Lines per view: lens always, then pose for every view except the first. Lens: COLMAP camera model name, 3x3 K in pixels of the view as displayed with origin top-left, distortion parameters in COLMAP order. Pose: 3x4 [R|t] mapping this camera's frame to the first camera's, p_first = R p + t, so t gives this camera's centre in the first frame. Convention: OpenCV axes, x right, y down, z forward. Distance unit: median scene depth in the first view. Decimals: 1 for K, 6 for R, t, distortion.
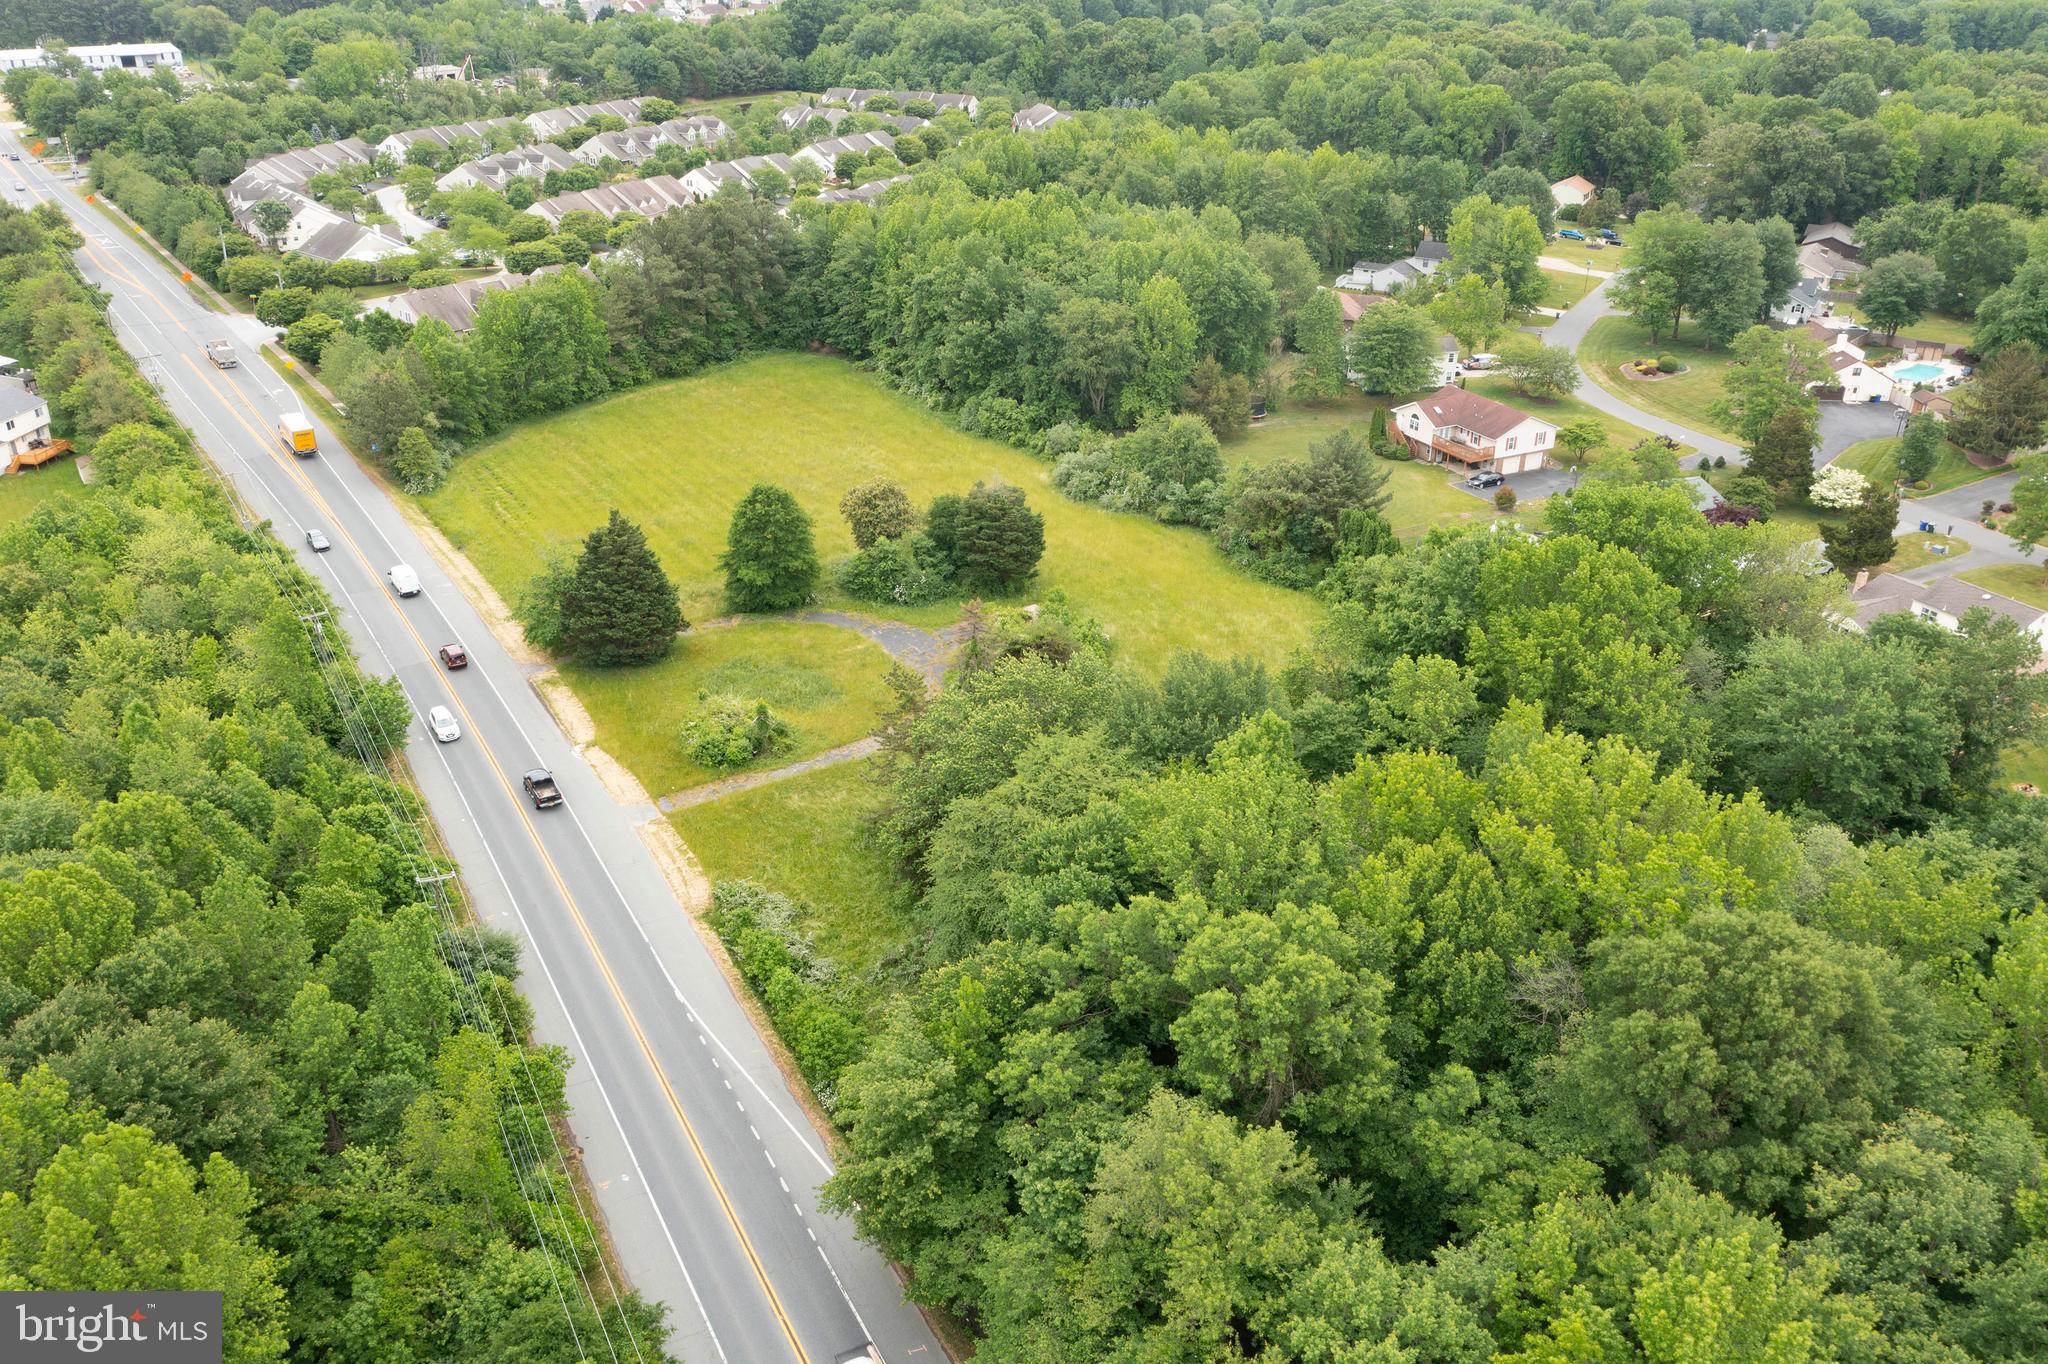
lens RADIAL K [[1615.1, 0, 1024.0], [0, 1615.1, 682.0], [0, 0, 1]] dist [-0.005873, 0.010057]
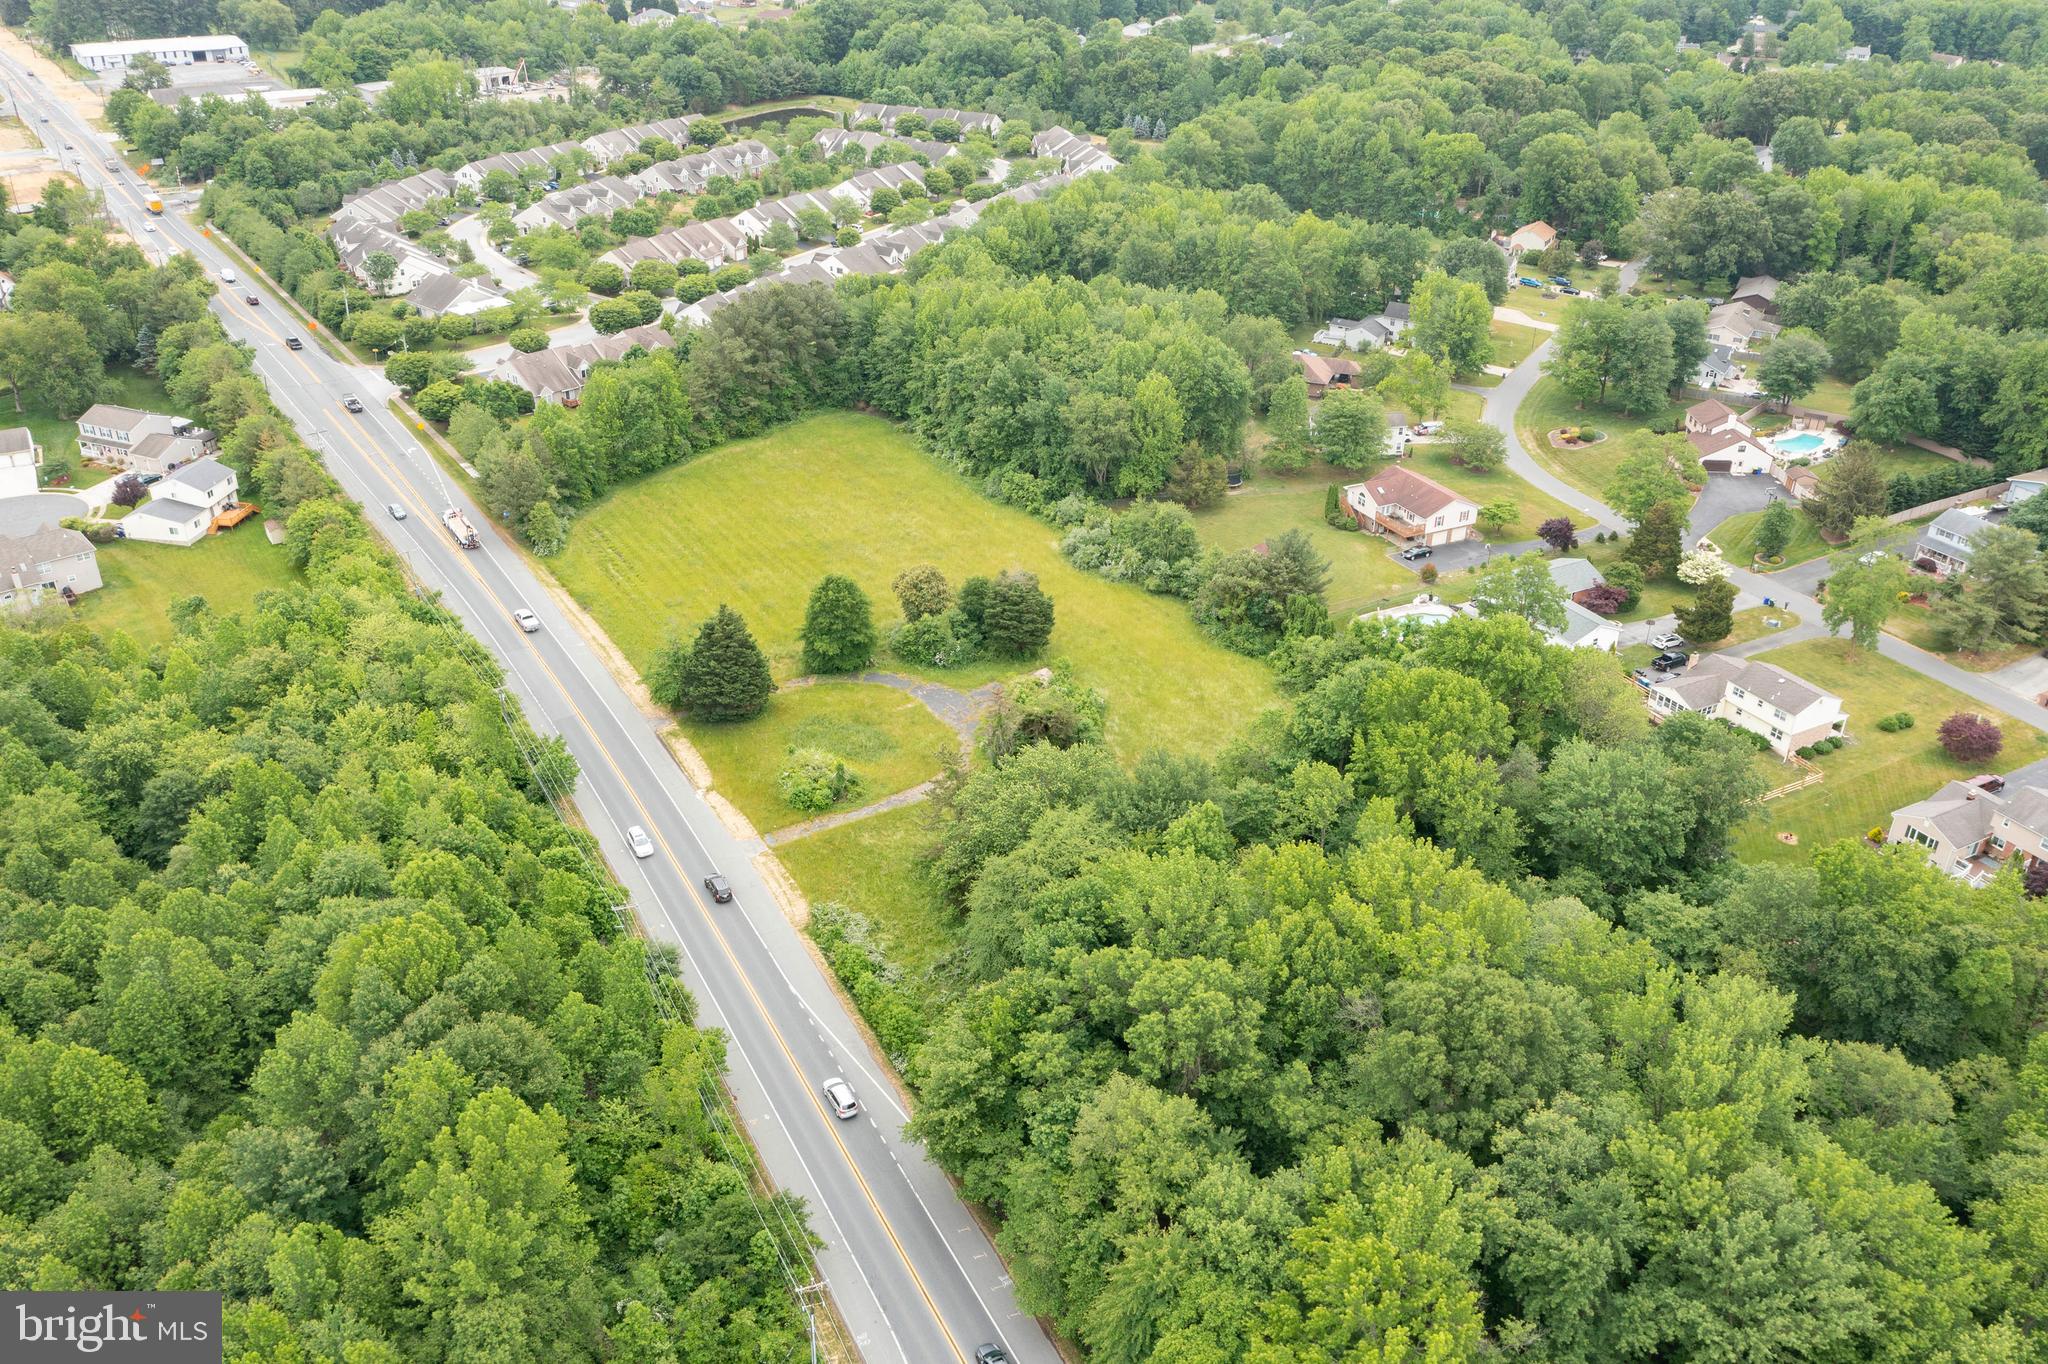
lens RADIAL K [[1615.1, 0, 1024.0], [0, 1615.1, 682.0], [0, 0, 1]] dist [-0.005873, 0.010057]
pose [[0.999915, 0.010694, -0.007457, -0.000841], [-0.010356, 0.998982, 0.043912, -0.076842], [0.007919, -0.043831, 0.999008, -0.222996]]
